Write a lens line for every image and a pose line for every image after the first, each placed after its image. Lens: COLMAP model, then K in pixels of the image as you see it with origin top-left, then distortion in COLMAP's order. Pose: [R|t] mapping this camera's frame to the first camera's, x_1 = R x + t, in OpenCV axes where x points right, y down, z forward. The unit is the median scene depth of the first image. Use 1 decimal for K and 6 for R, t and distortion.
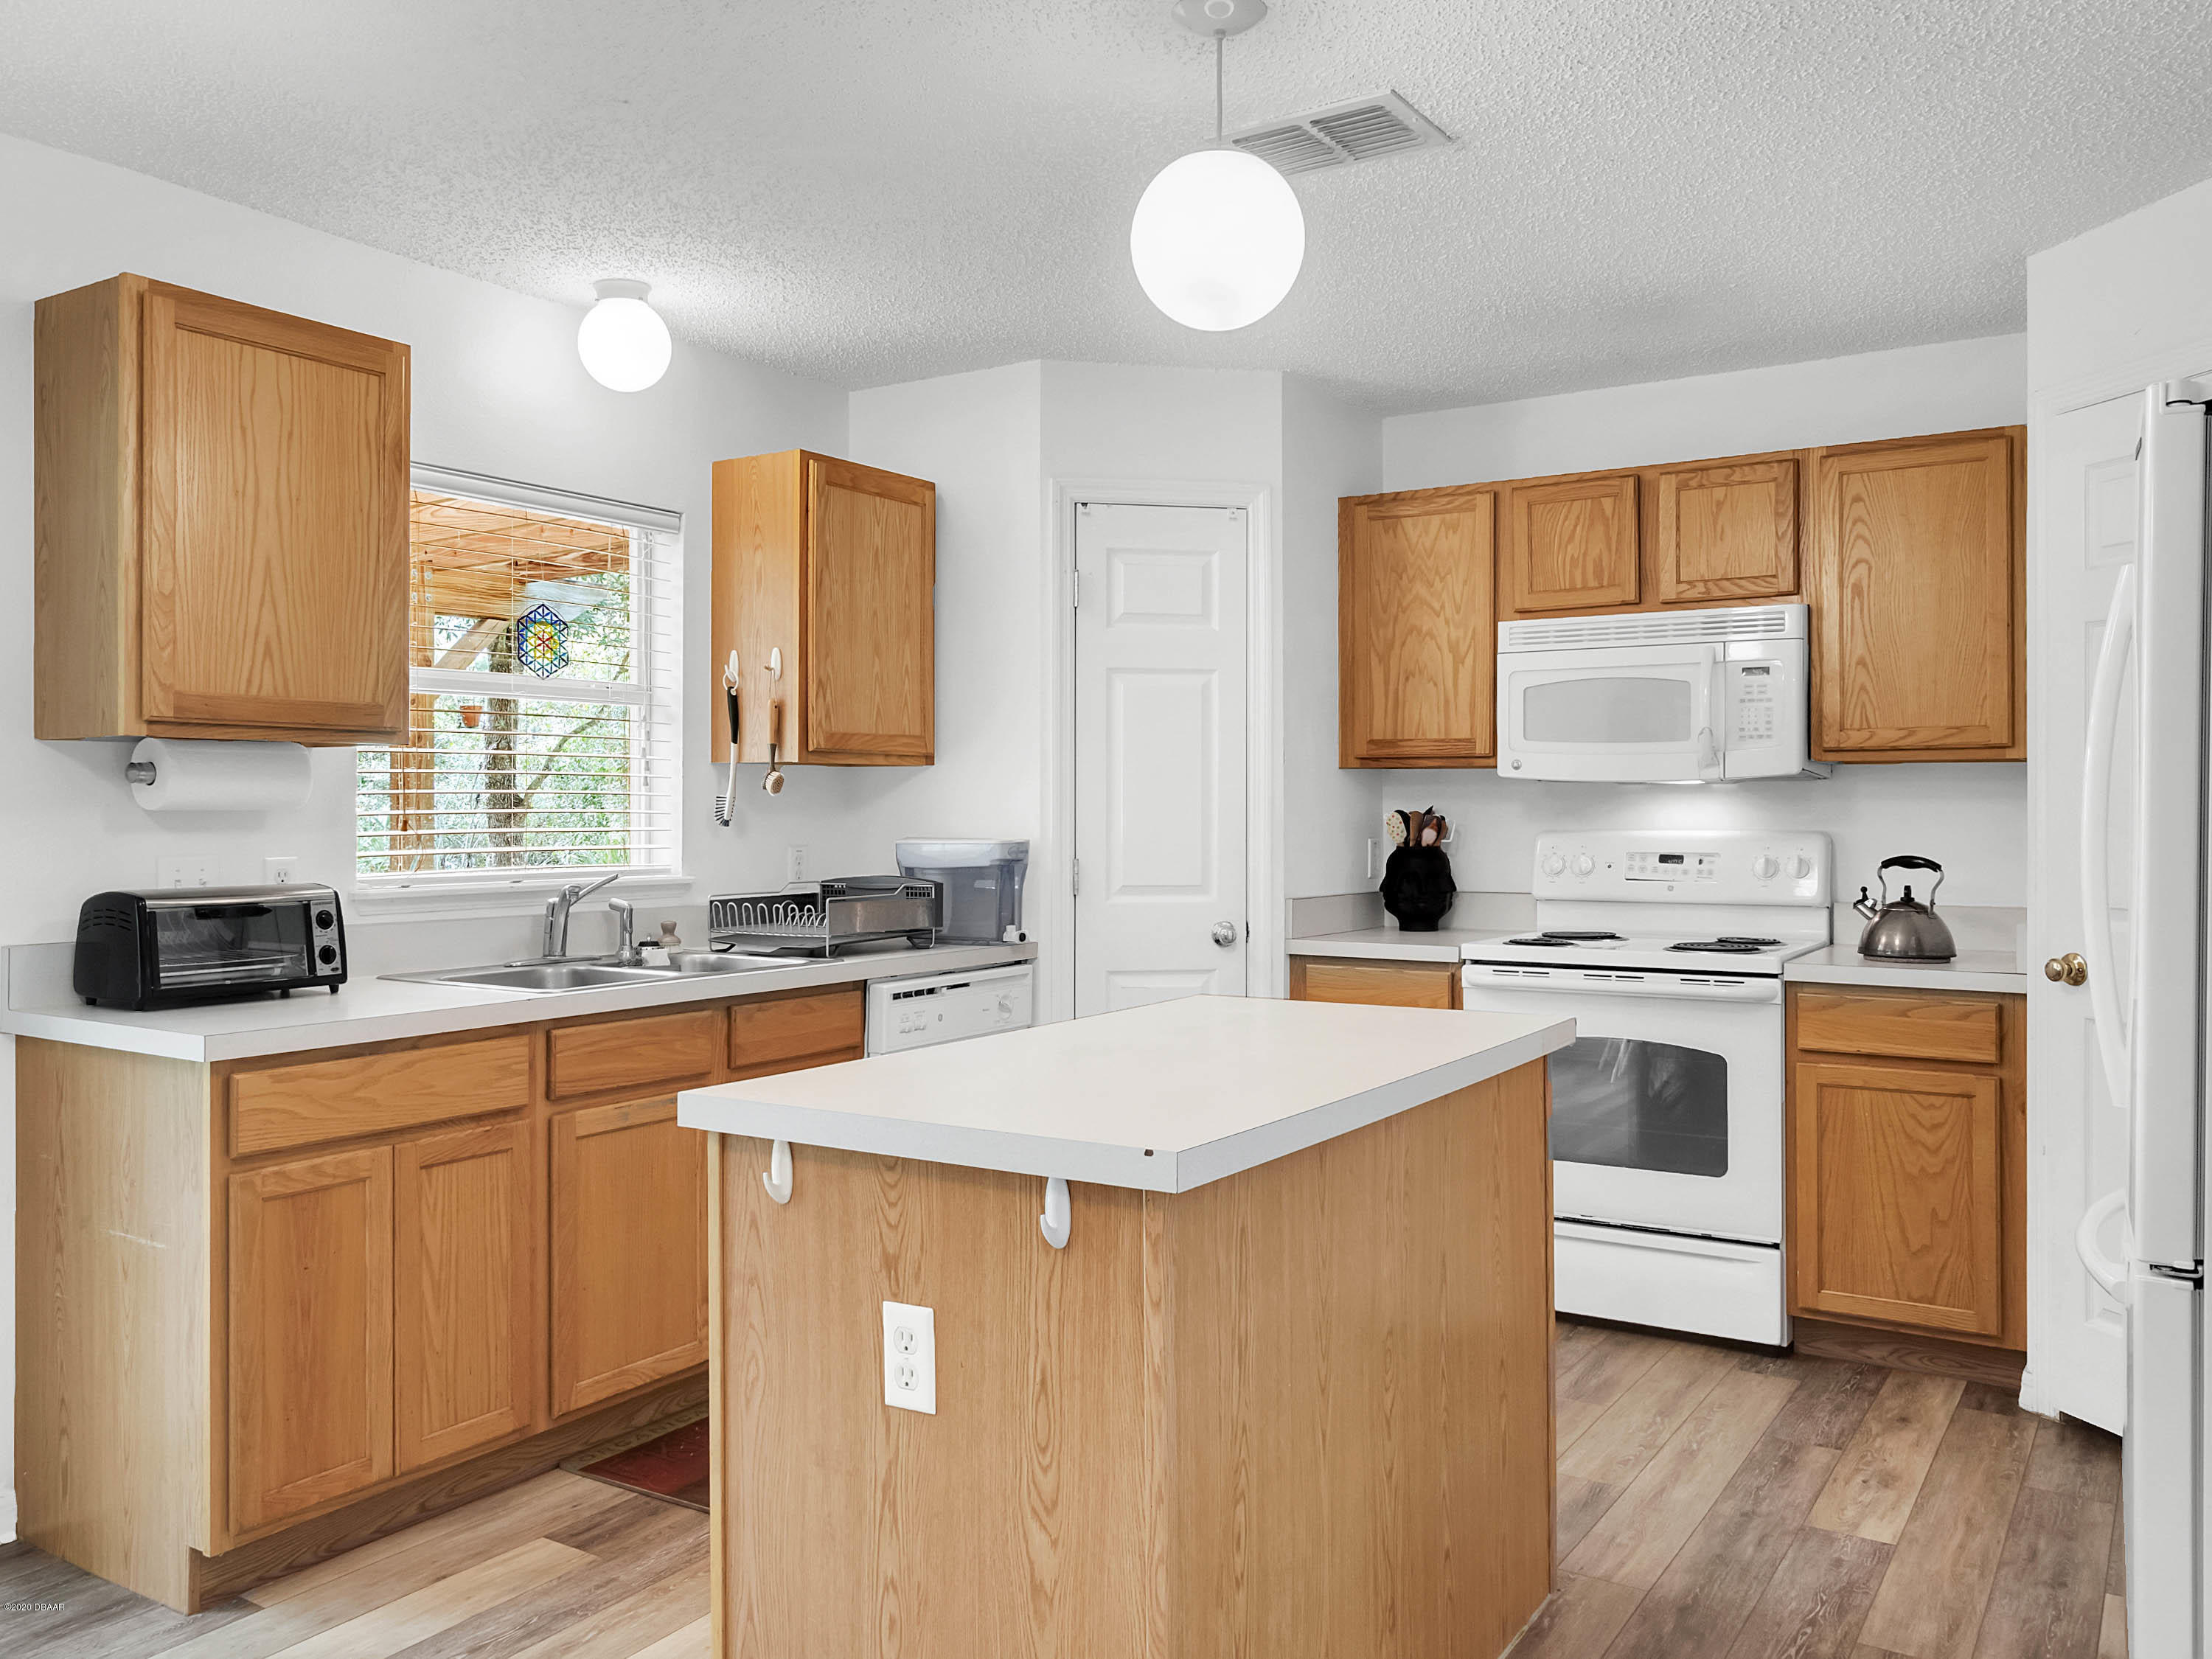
lens RADIAL K [[1723.2, 0, 1106.0], [0, 1723.2, 829.5], [0, 0, 1]] dist [0.001783, 0.007025]
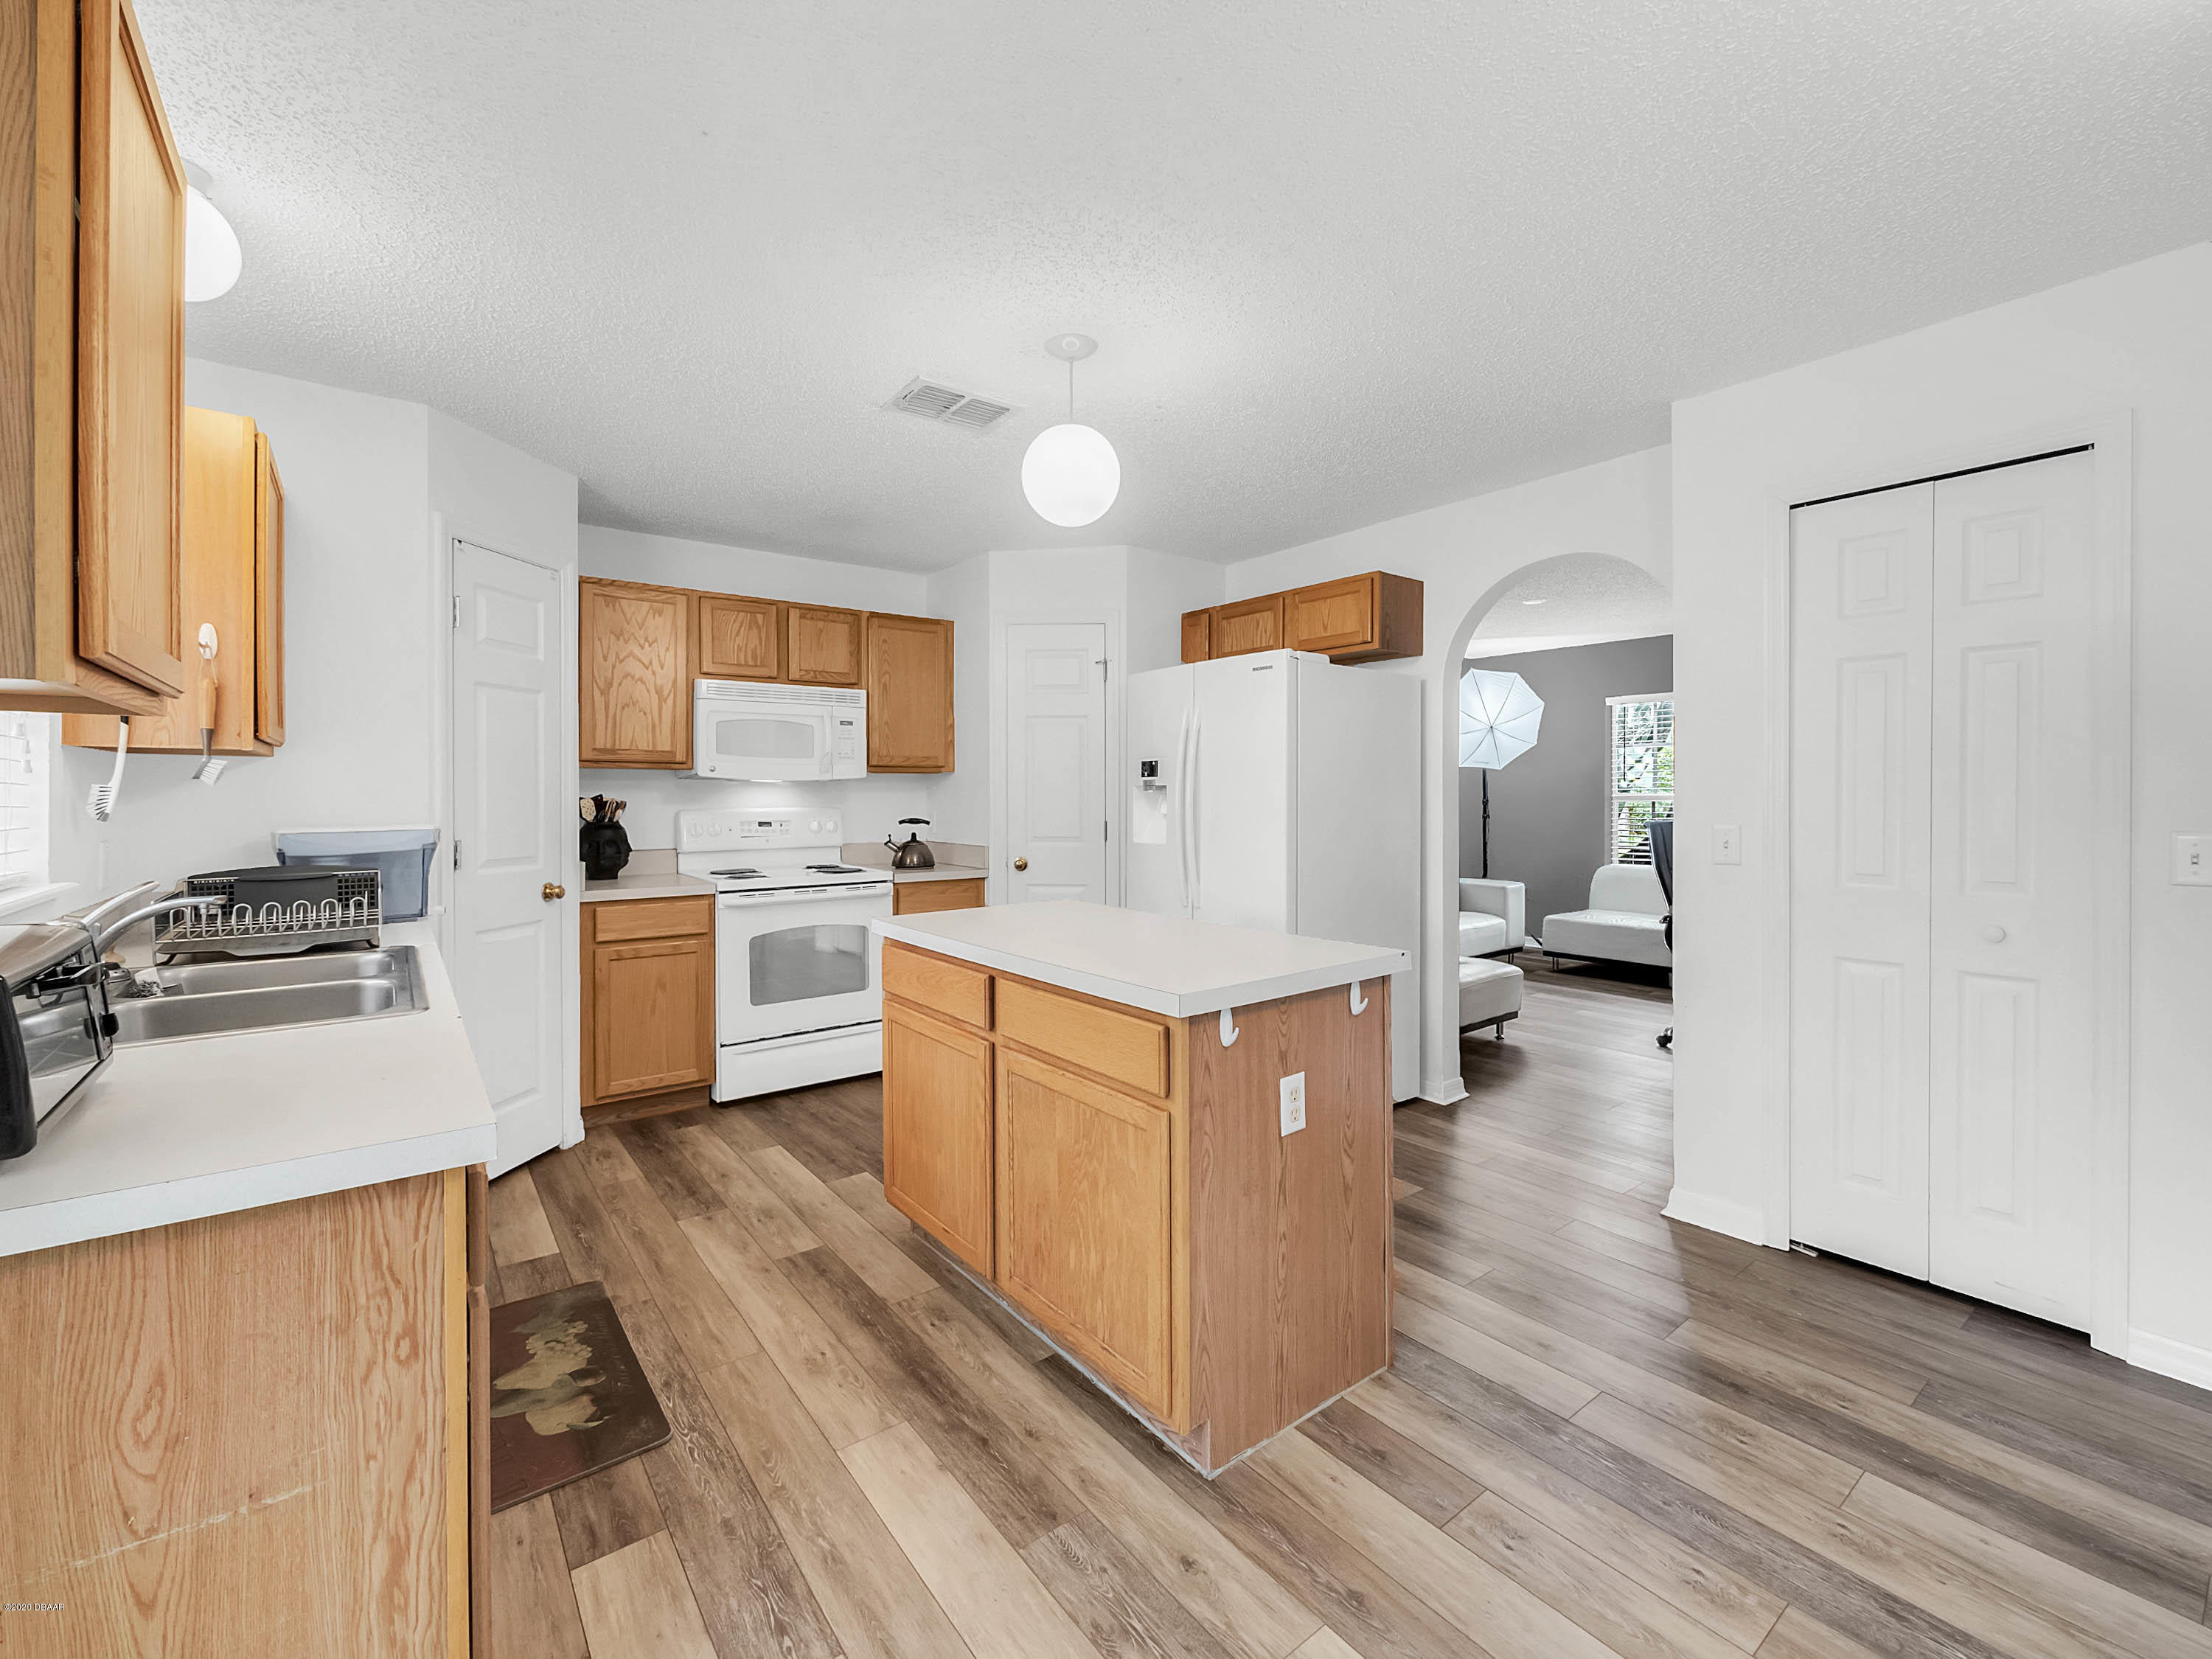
lens RADIAL K [[936.1, 0, 1098.8], [0, 936.1, 812.6], [0, 0, 1]] dist [-0.001913, -0.000417]
pose [[0.334349, -0.020827, 0.942219, -0.522637], [0.012314, 0.999767, 0.017730, -0.008722], [-0.942369, 0.005675, 0.334528, 0.410217]]
